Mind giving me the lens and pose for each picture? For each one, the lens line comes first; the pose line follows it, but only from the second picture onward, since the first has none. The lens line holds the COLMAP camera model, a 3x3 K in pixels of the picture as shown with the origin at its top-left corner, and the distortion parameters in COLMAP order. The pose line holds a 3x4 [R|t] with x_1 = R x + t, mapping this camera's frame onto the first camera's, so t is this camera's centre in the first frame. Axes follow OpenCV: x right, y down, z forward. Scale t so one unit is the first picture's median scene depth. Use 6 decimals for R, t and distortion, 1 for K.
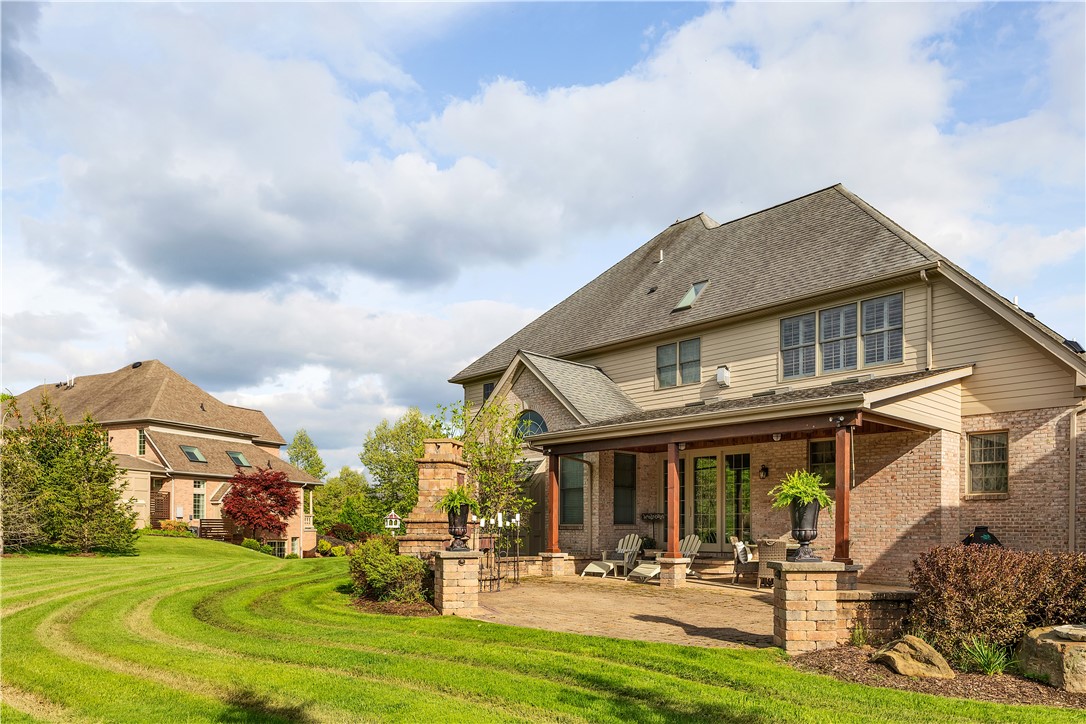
lens RADIAL K [[765.2, 0, 541.1], [0, 765.2, 532.1], [0, 0, 1]] dist [-0.004226, 0.000045]
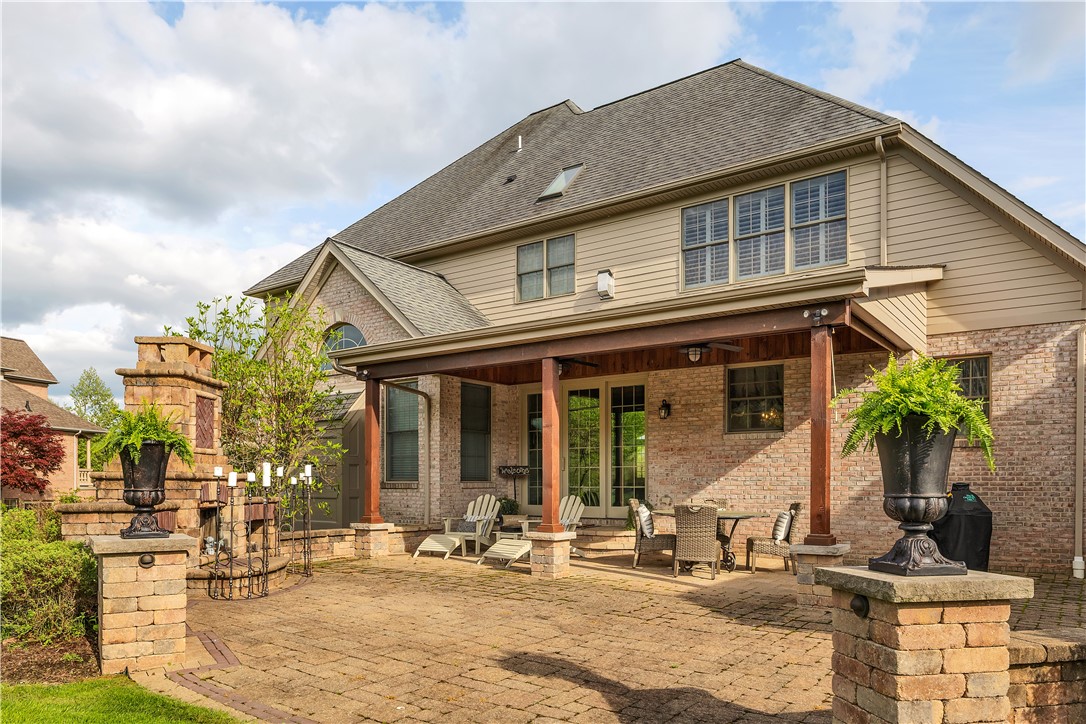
lens RADIAL K [[759.8, 0, 538.5], [0, 759.8, 480.3], [0, 0, 1]] dist [-0.000245, 0.000216]
pose [[0.980779, -0.001682, 0.195113, 0.029739], [0.003599, 0.999949, -0.009470, -0.004166], [-0.195087, 0.009991, 0.980735, 0.312384]]
